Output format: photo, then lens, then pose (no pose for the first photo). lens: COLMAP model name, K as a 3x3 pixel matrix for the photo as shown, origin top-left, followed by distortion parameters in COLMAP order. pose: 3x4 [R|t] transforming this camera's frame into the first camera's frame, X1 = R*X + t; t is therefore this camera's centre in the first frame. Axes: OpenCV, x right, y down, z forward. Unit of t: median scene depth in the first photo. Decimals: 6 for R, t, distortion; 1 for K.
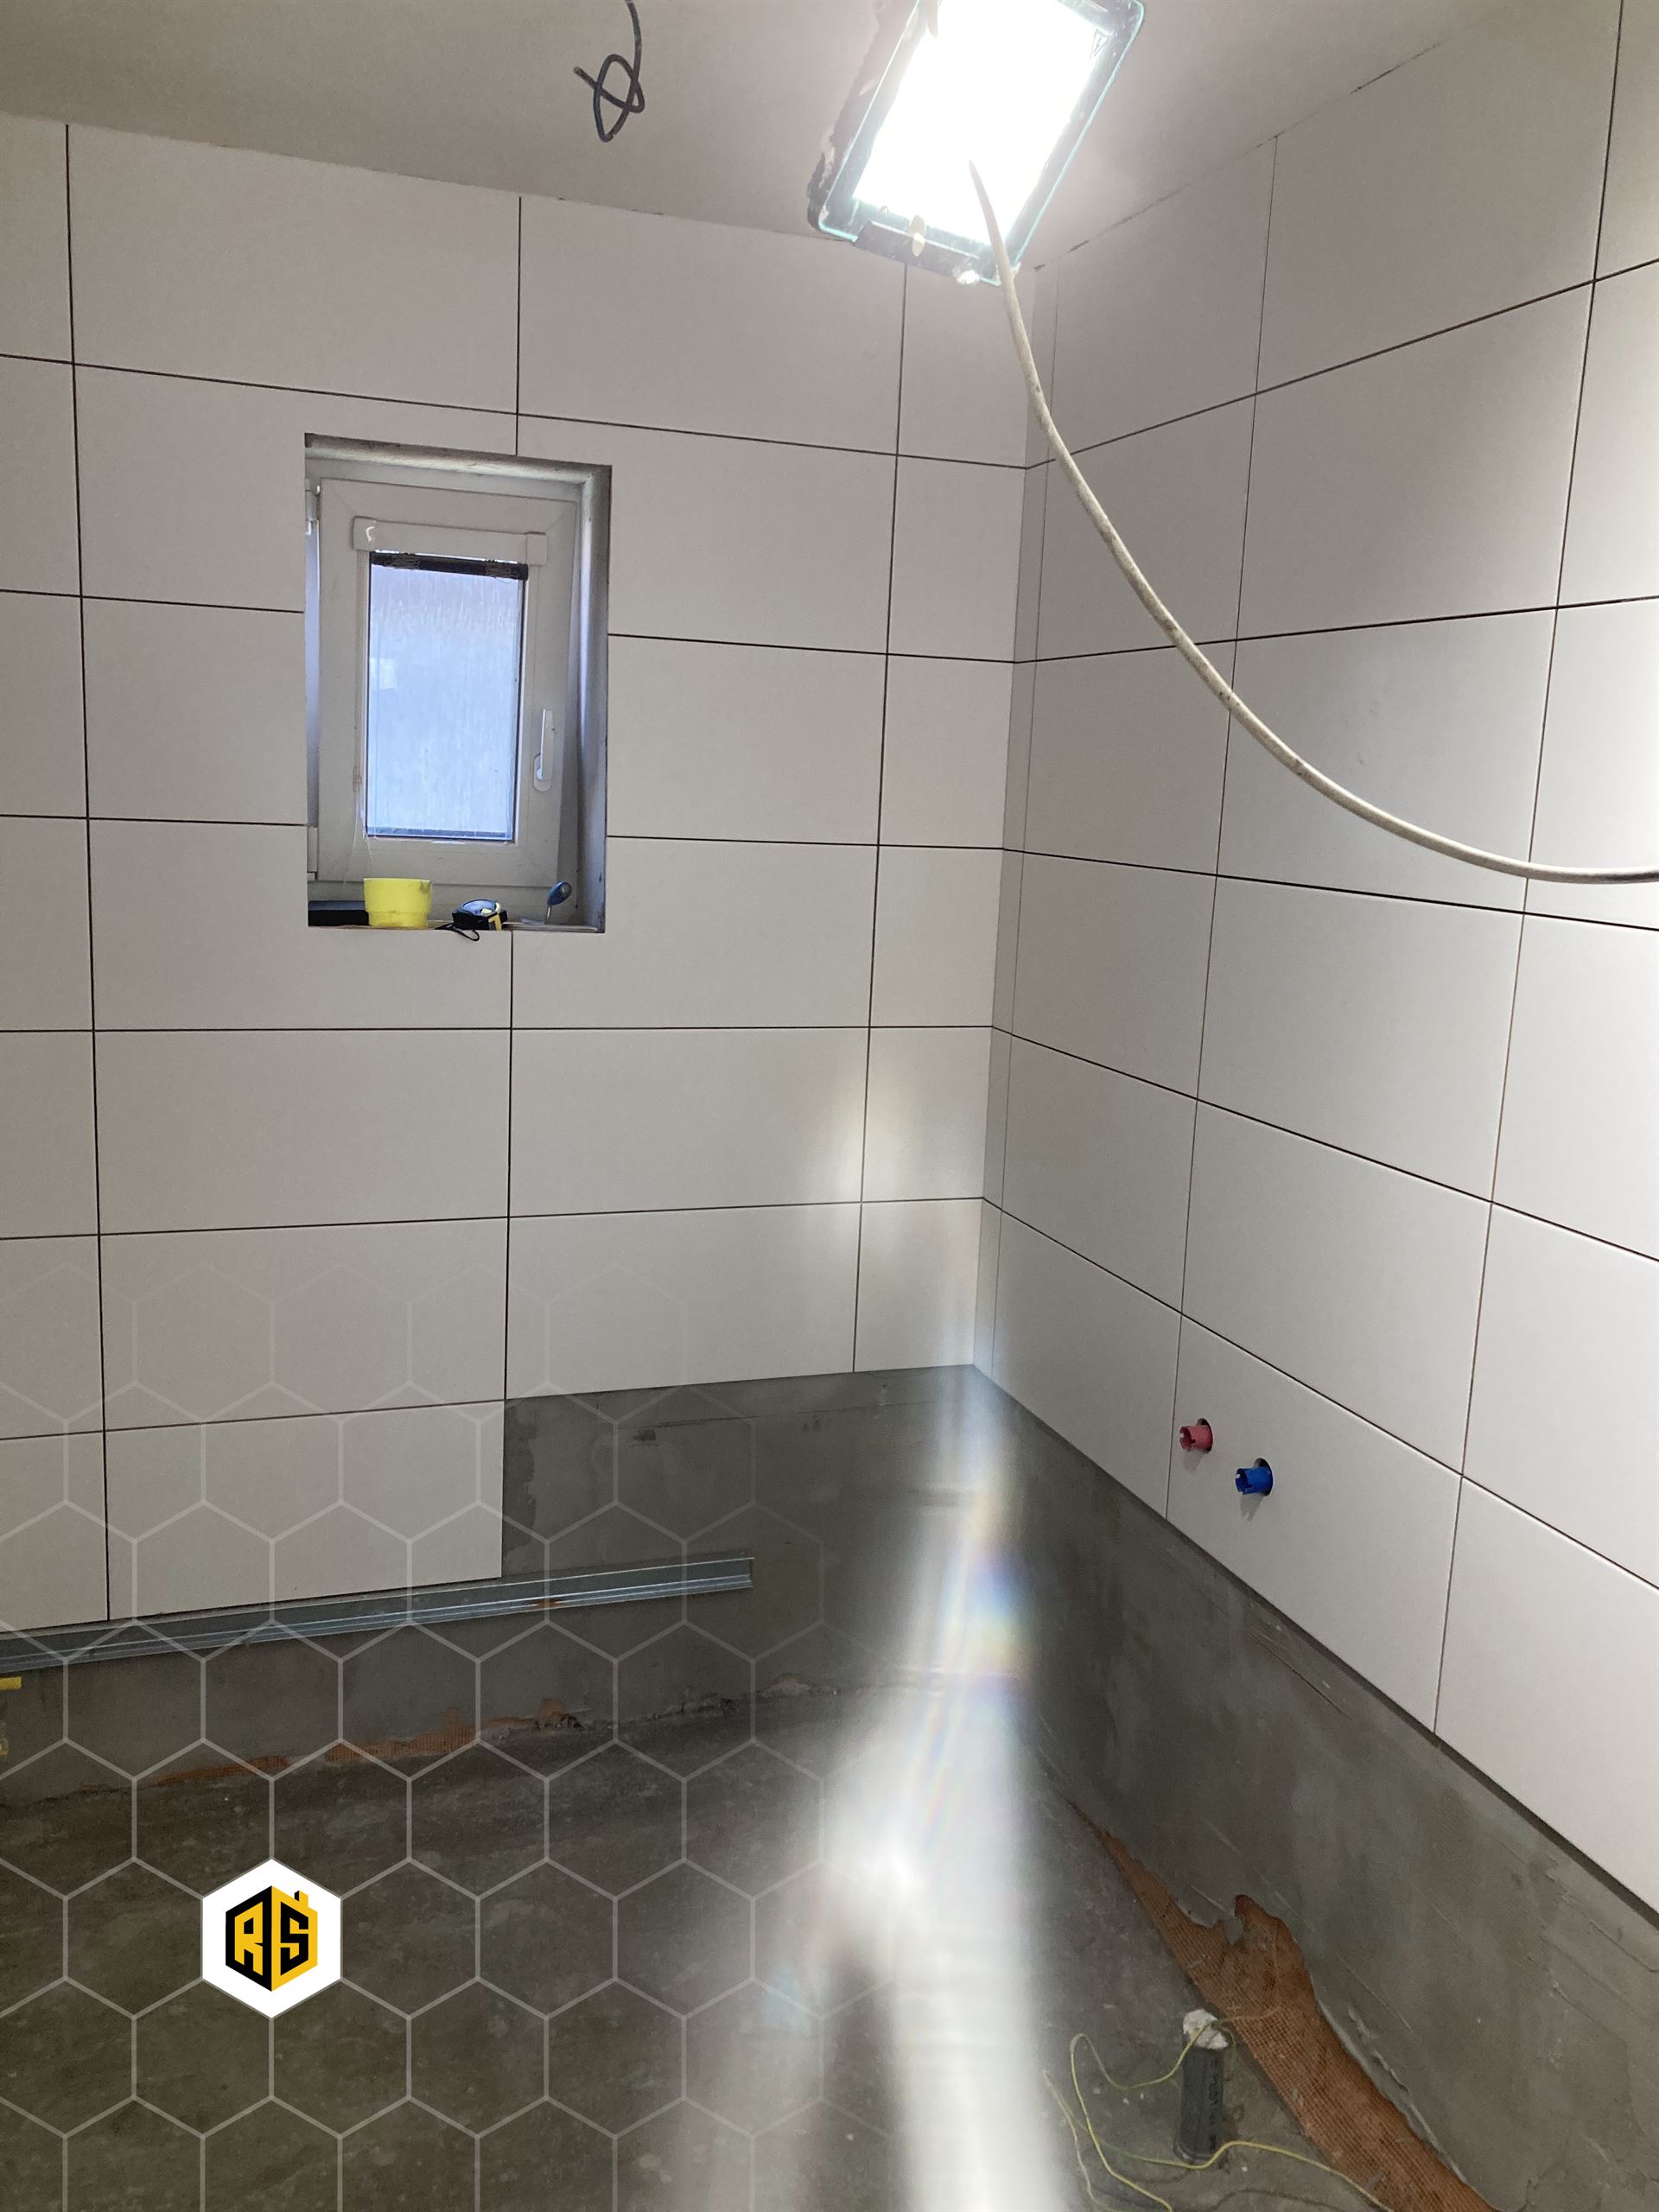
lens RADIAL K [[1787.9, 0, 838.2], [0, 1787.9, 1098.2], [0, 0, 1]] dist [0.030101, -0.030378]
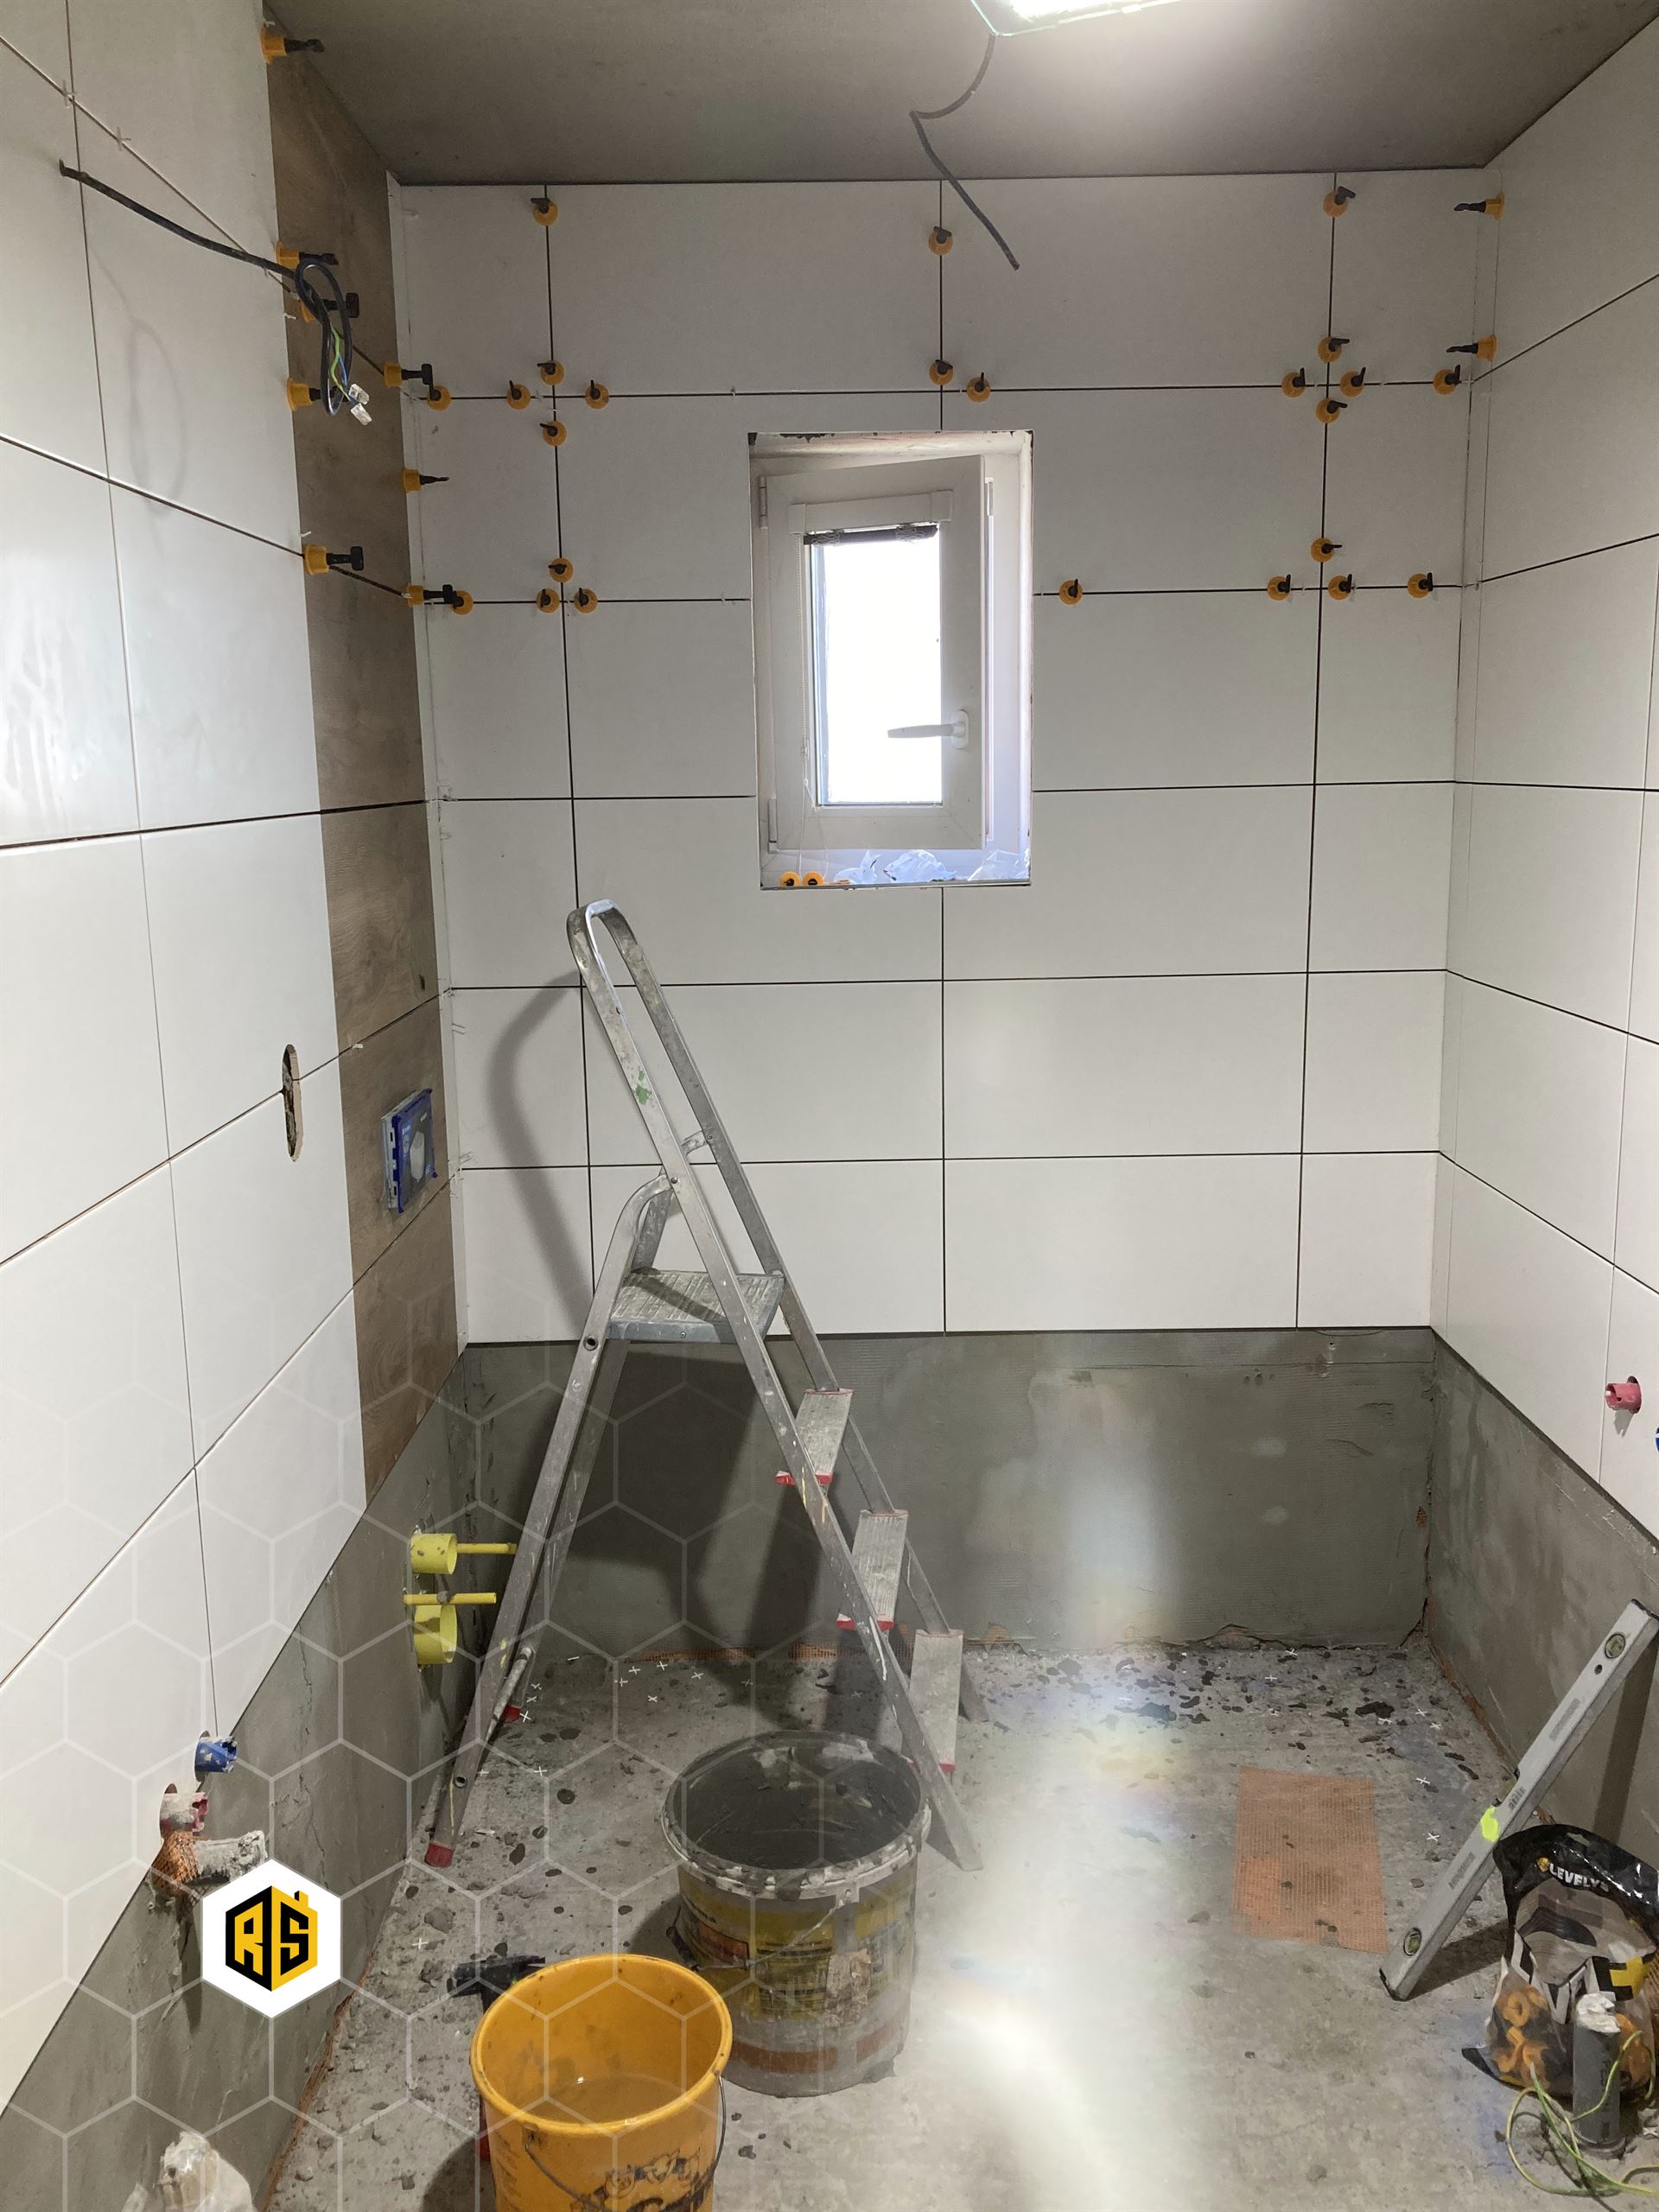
lens RADIAL K [[1787.9, 0, 847.5], [0, 1787.9, 1109.3], [0, 0, 1]] dist [0.030101, -0.030378]
pose [[0.944967, 0.003774, -0.327143, 0.111140], [-0.000423, 0.999947, 0.010312, 0.027703], [0.327164, -0.009606, 0.944919, -0.013578]]
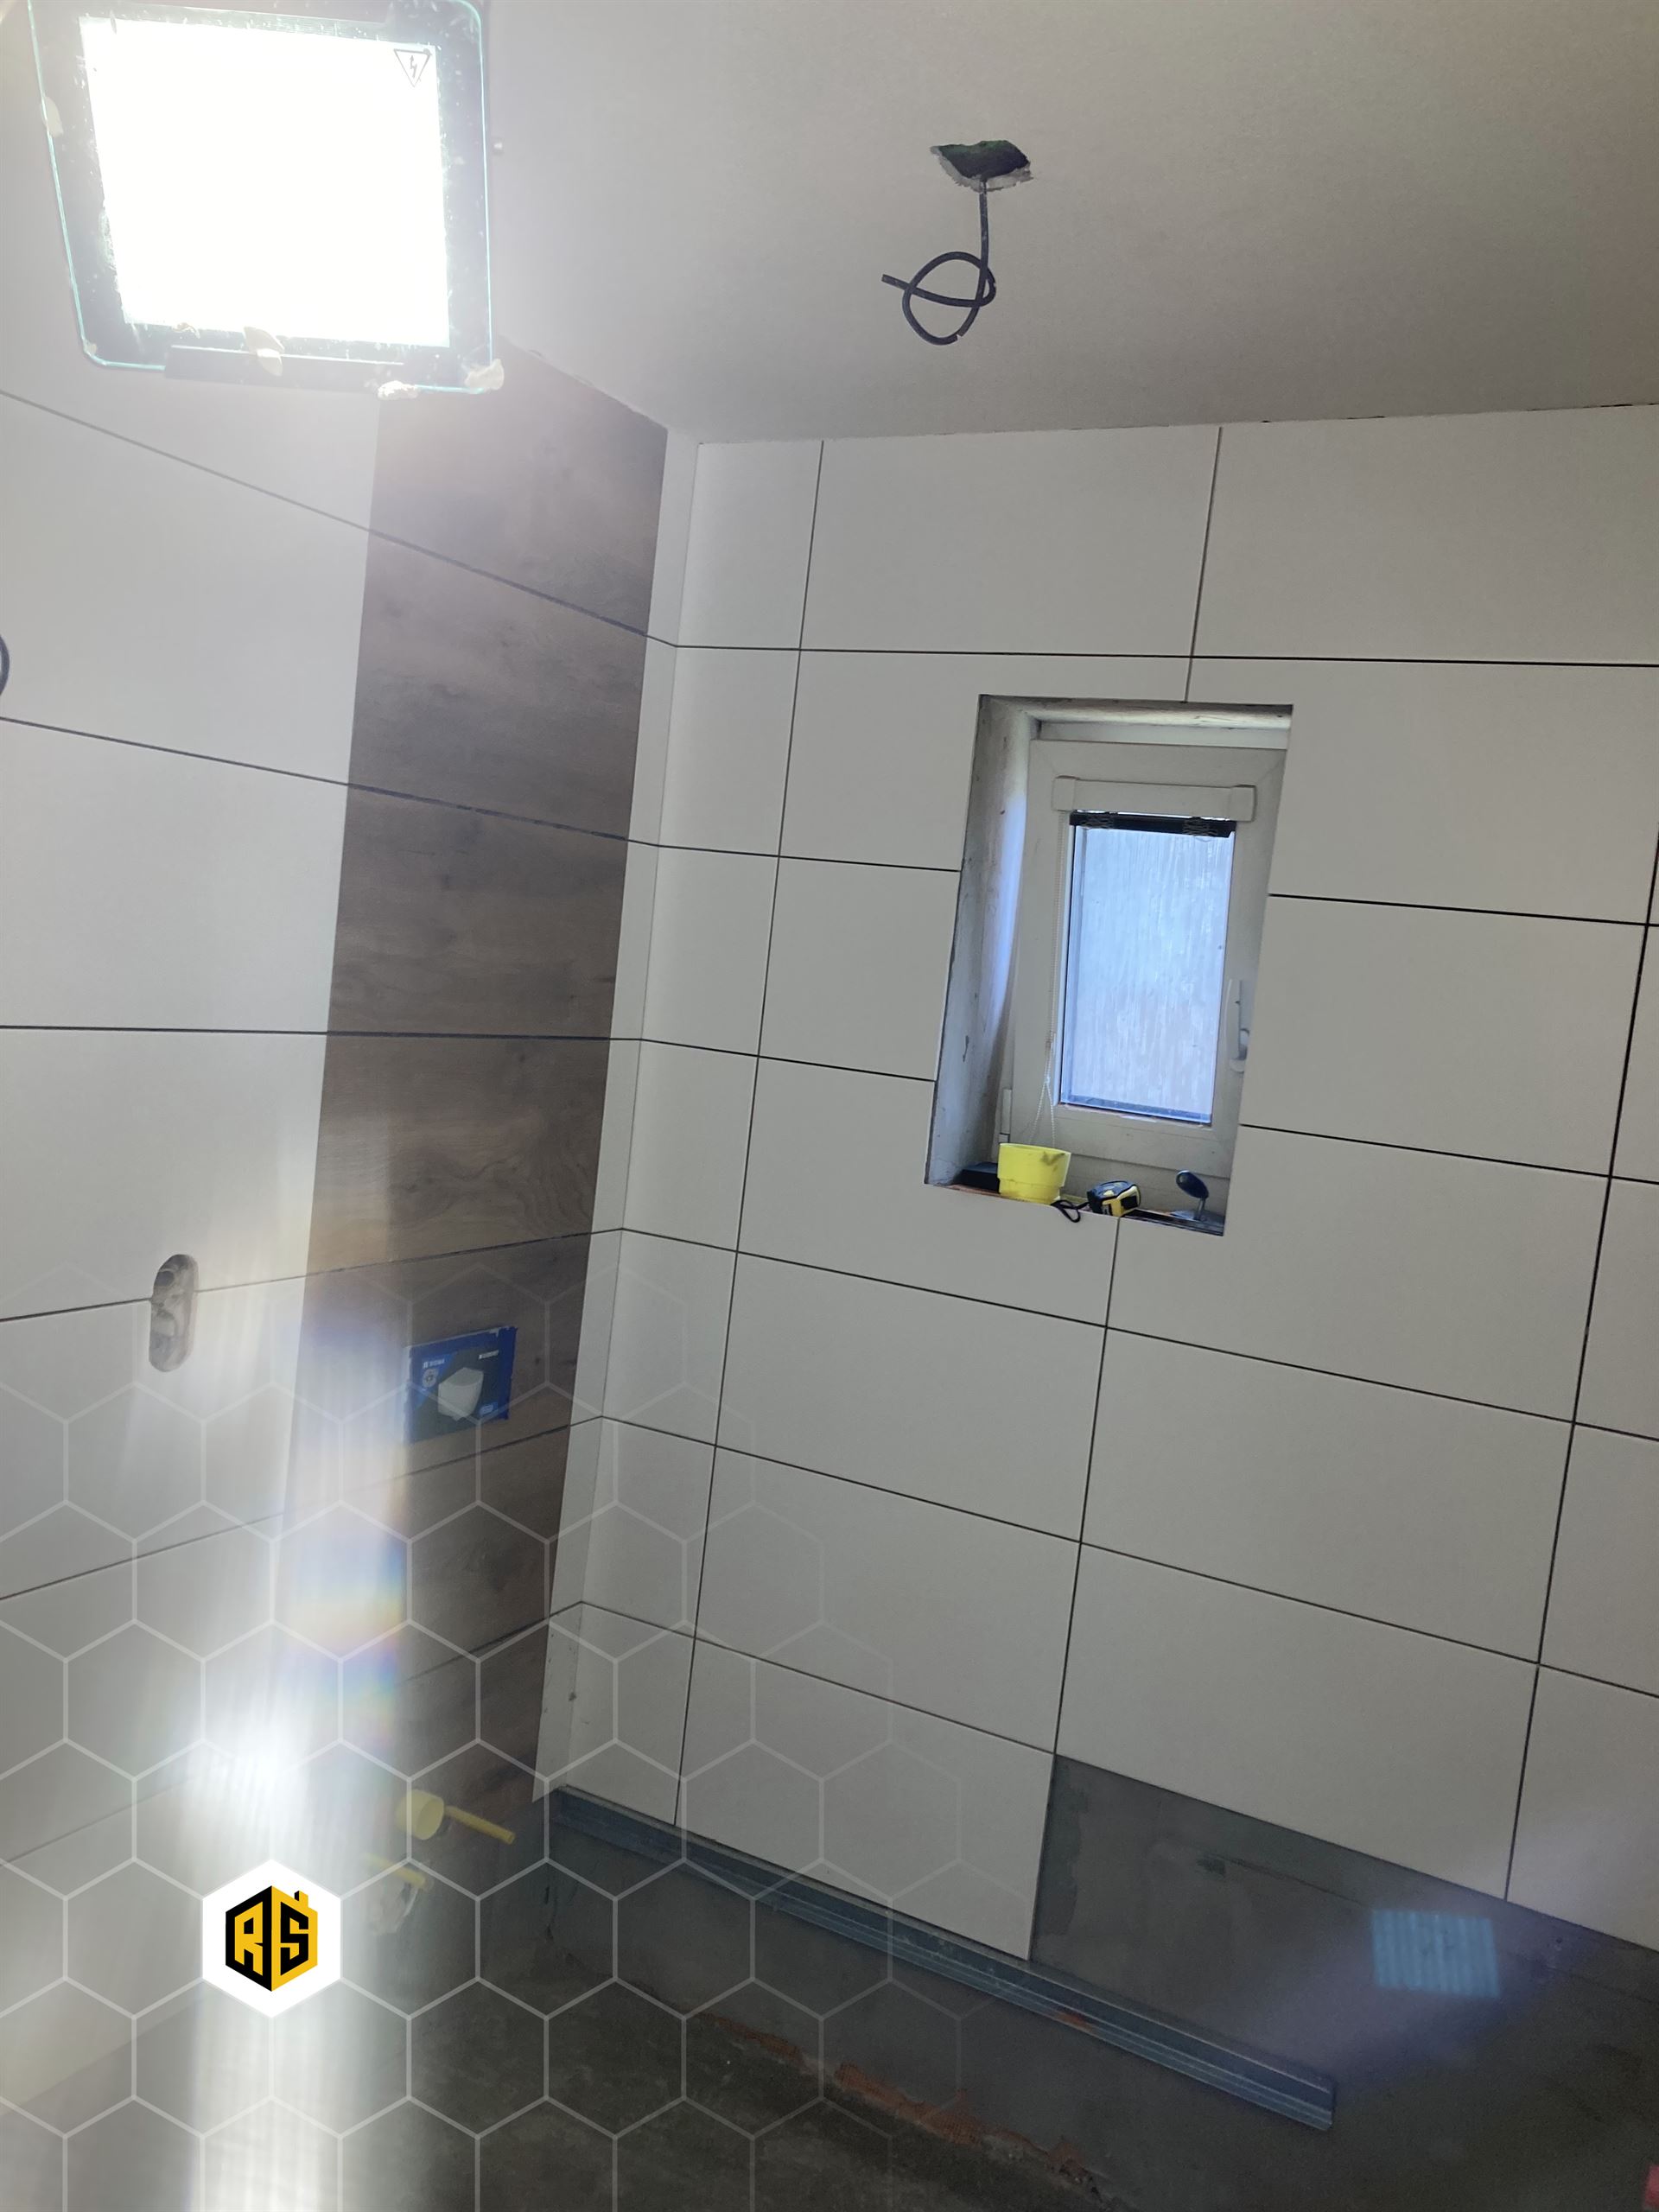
lens RADIAL K [[1787.9, 0, 861.9], [0, 1787.9, 1110.4], [0, 0, 1]] dist [0.030101, -0.030378]
pose [[0.675315, 0.093682, -0.731555, 0.381699], [-0.209109, 0.975517, -0.068110, -0.059858], [0.707264, 0.198971, 0.678372, 0.305368]]
